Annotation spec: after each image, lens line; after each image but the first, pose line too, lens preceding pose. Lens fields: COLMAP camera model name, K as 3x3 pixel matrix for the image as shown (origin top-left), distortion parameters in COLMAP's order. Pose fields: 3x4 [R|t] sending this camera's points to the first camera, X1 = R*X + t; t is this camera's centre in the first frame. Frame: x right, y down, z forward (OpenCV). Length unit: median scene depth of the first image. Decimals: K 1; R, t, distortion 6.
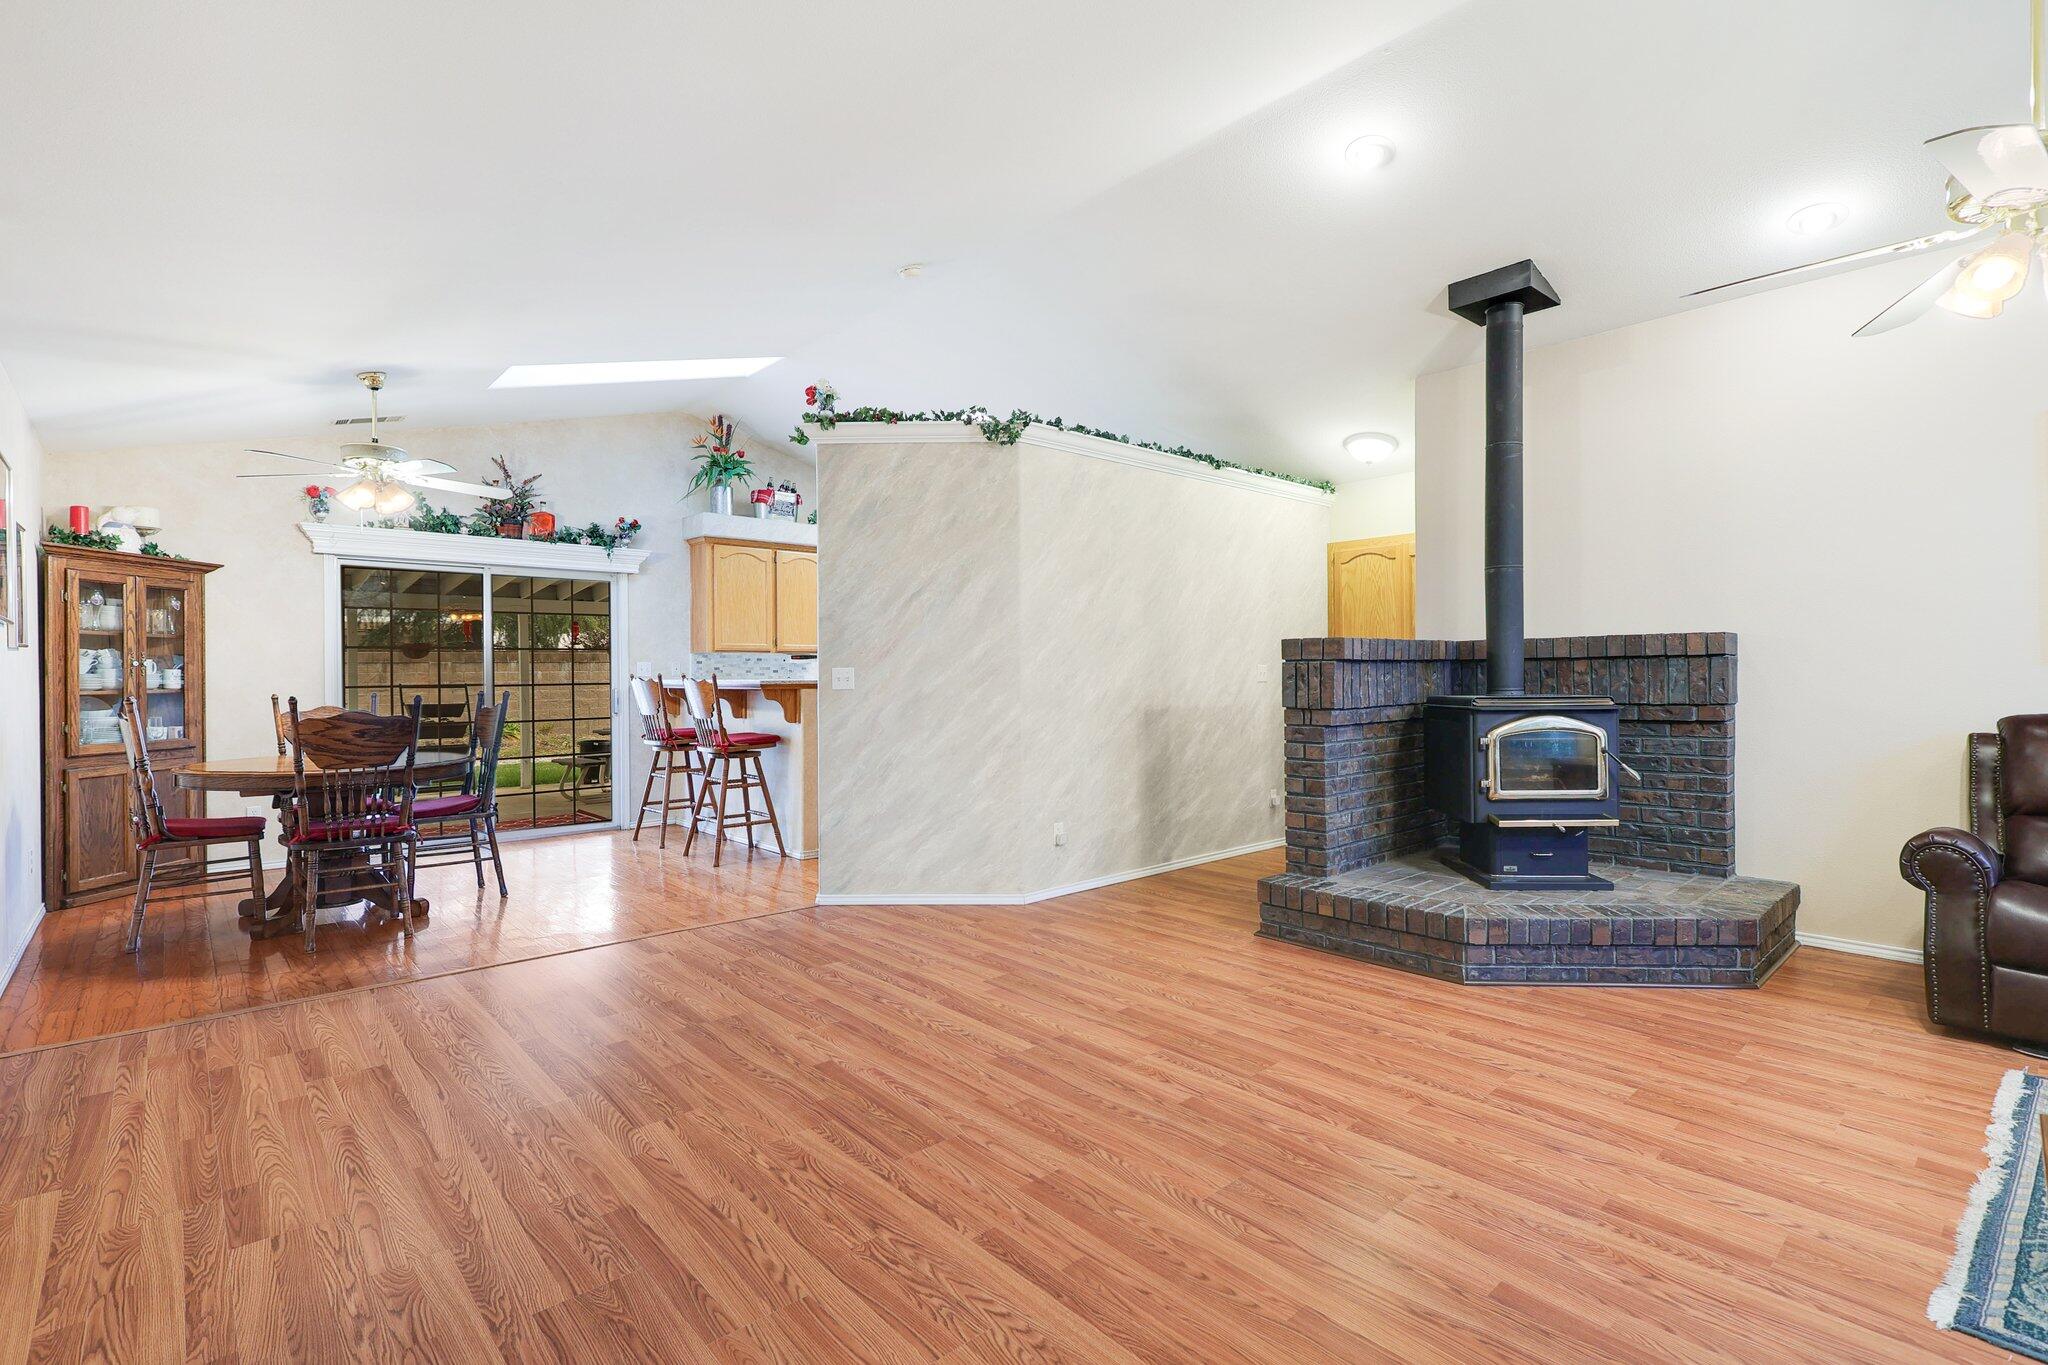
lens RADIAL K [[954.7, 0, 1023.3], [0, 954.7, 671.7], [0, 0, 1]] dist [0.003718, 0.000313]
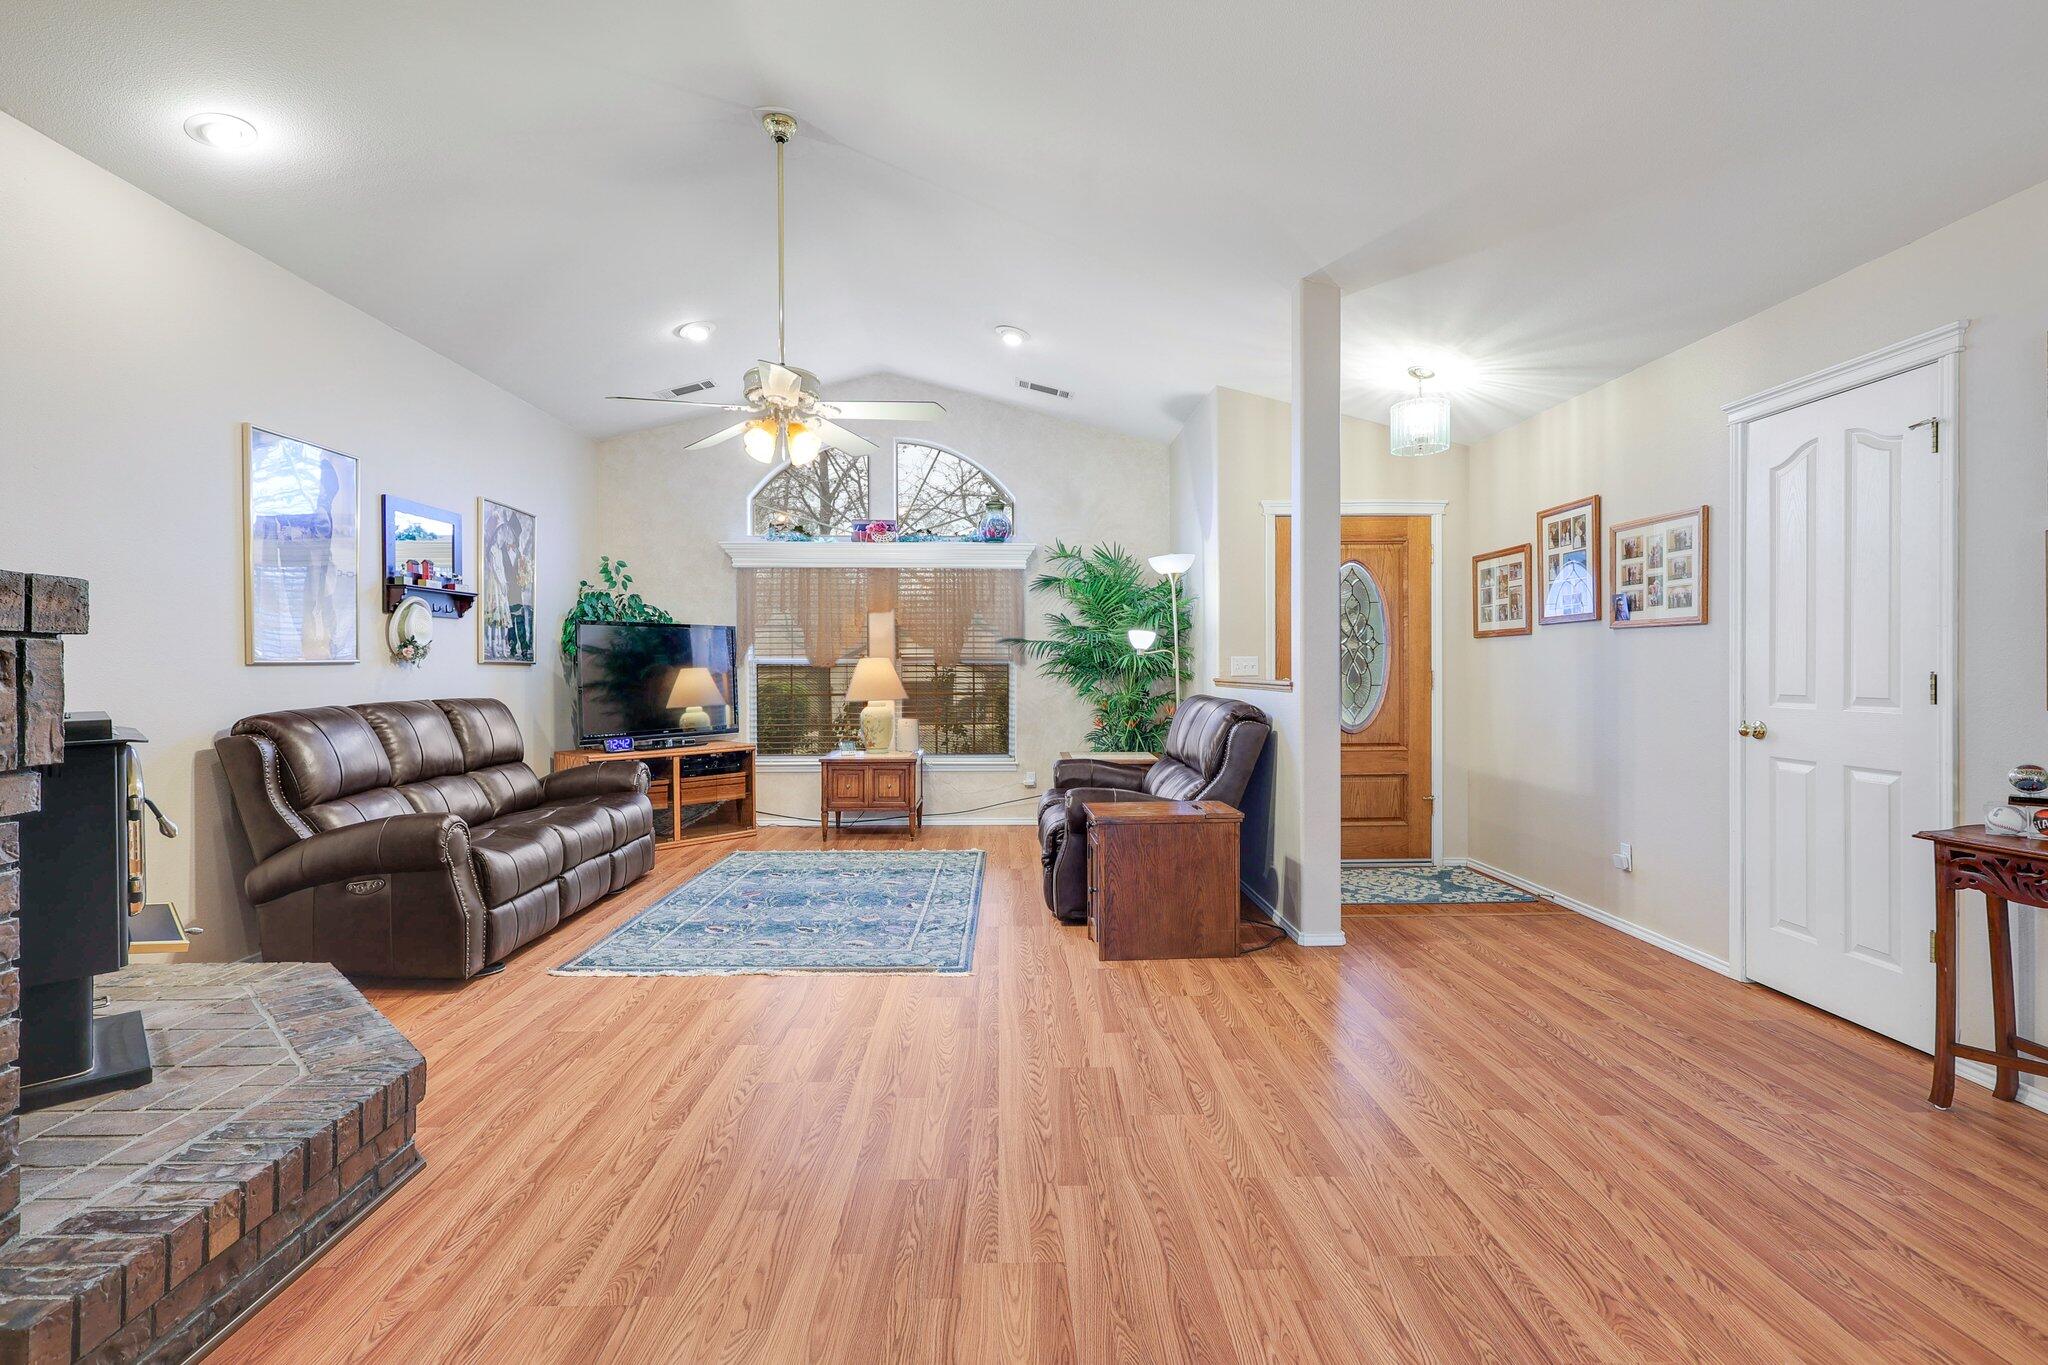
lens RADIAL K [[954.7, 0, 1028.0], [0, 954.7, 674.2], [0, 0, 1]] dist [0.003718, 0.000313]
pose [[-0.761637, 0.006305, 0.647973, -0.360408], [0.009988, 0.999948, 0.002010, 0.013114], [-0.647927, 0.008003, -0.761661, 1.792149]]
